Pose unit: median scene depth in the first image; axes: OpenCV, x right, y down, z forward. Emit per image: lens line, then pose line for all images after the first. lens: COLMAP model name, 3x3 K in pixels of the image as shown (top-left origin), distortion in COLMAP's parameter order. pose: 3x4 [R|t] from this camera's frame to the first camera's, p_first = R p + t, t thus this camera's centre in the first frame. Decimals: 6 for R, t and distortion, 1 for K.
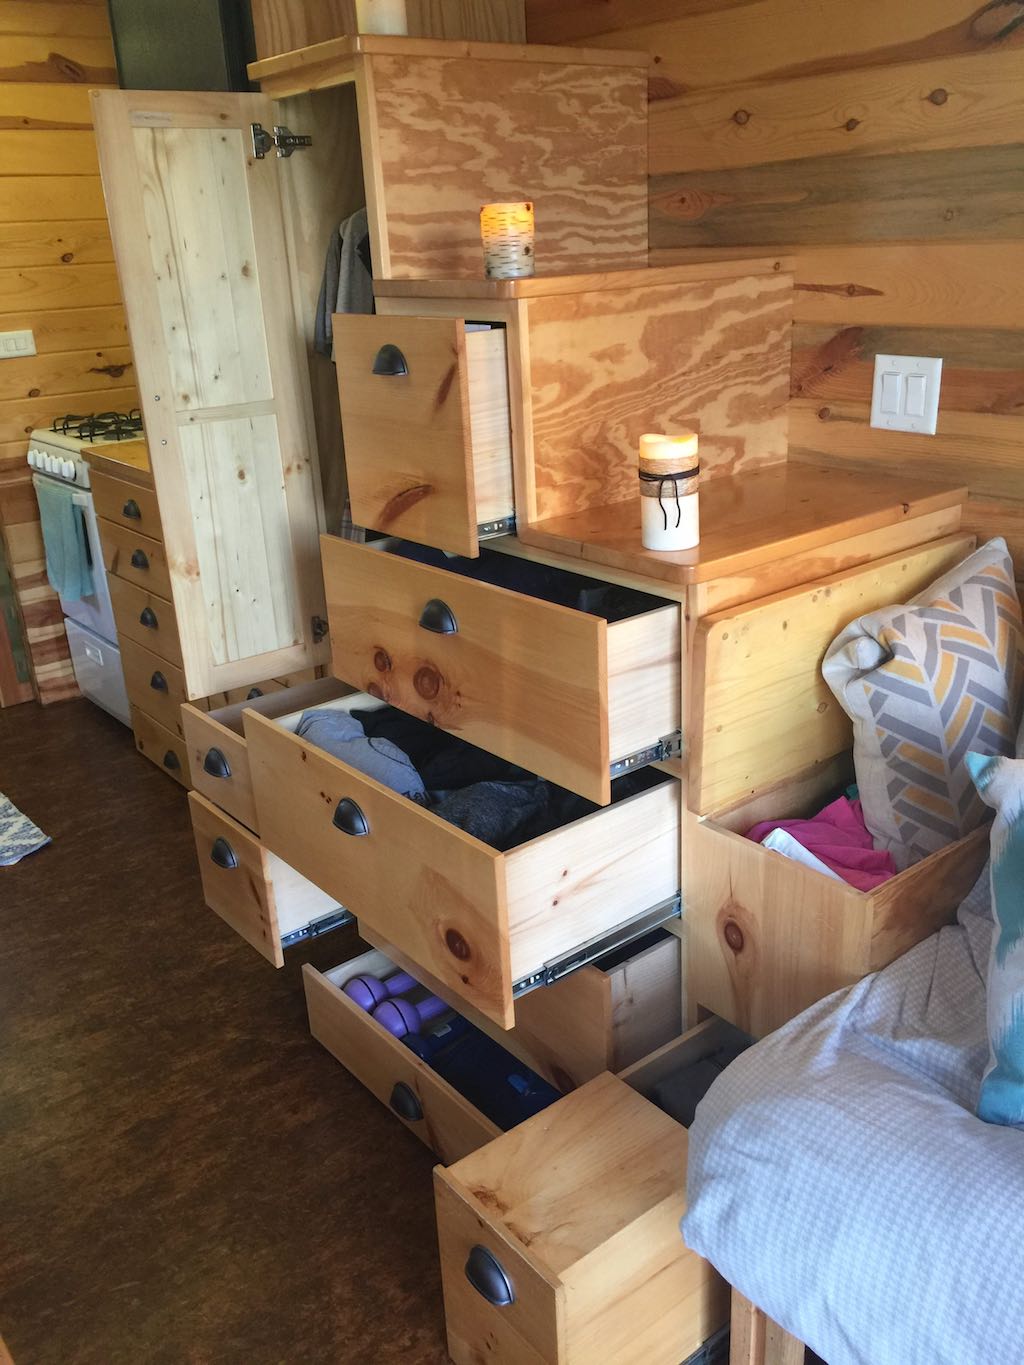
lens RADIAL K [[1173.7, 0, 512.0], [0, 1173.7, 682.5], [0, 0, 1]] dist [0.107261, 0.003410]
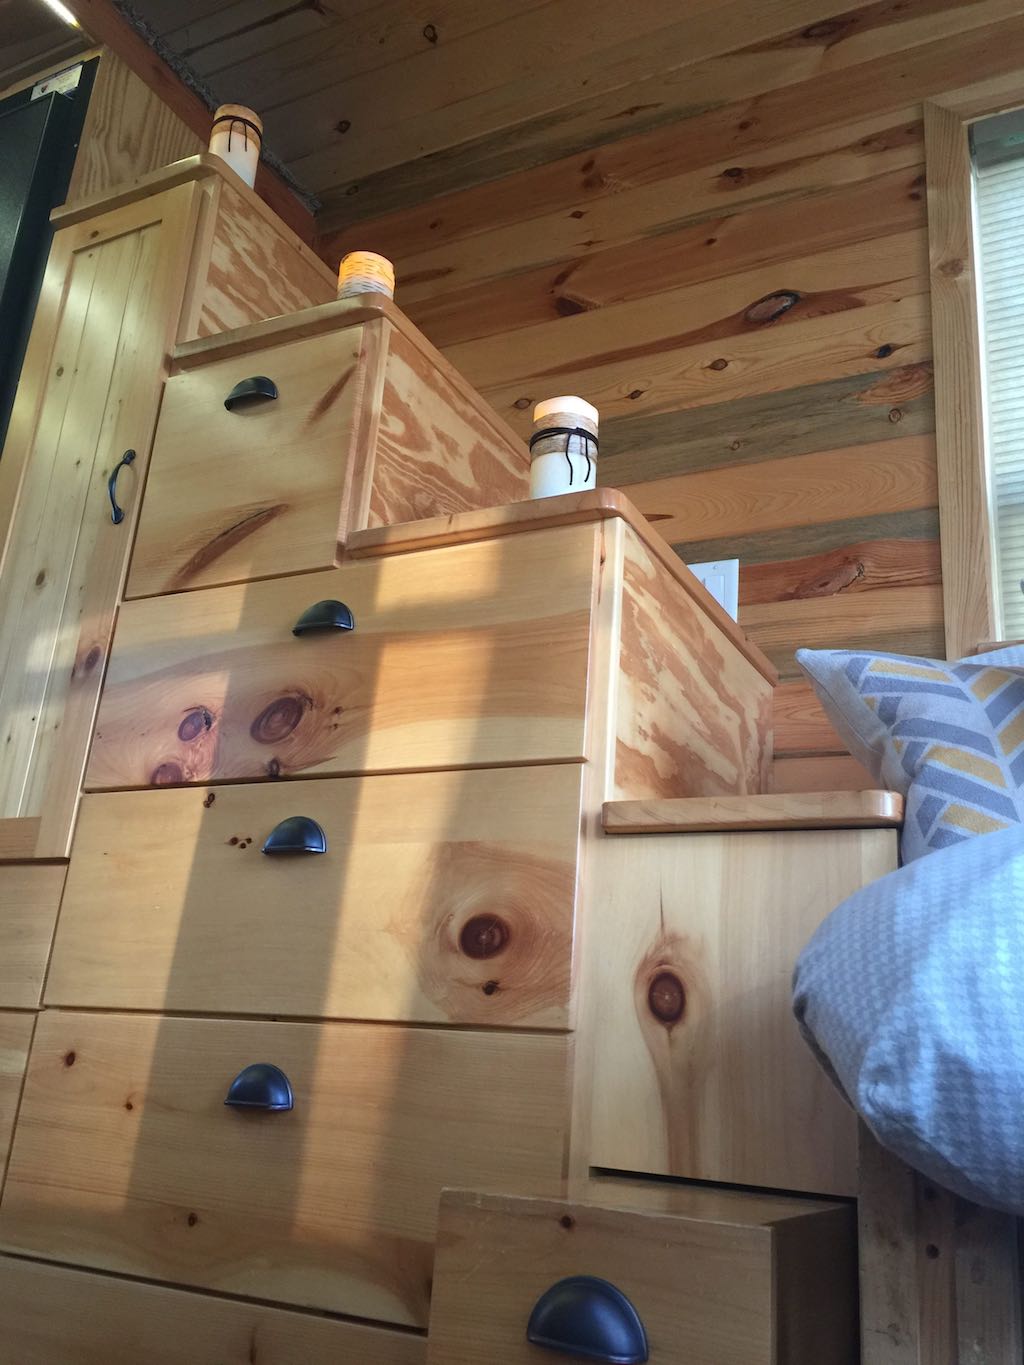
lens RADIAL K [[1173.7, 0, 512.0], [0, 1173.7, 682.5], [0, 0, 1]] dist [0.107261, 0.003410]
pose [[0.901210, 0.251159, 0.353184, -0.152209], [0.028717, 0.778550, -0.626925, 0.455776], [-0.432430, 0.575134, 0.694425, 0.456881]]
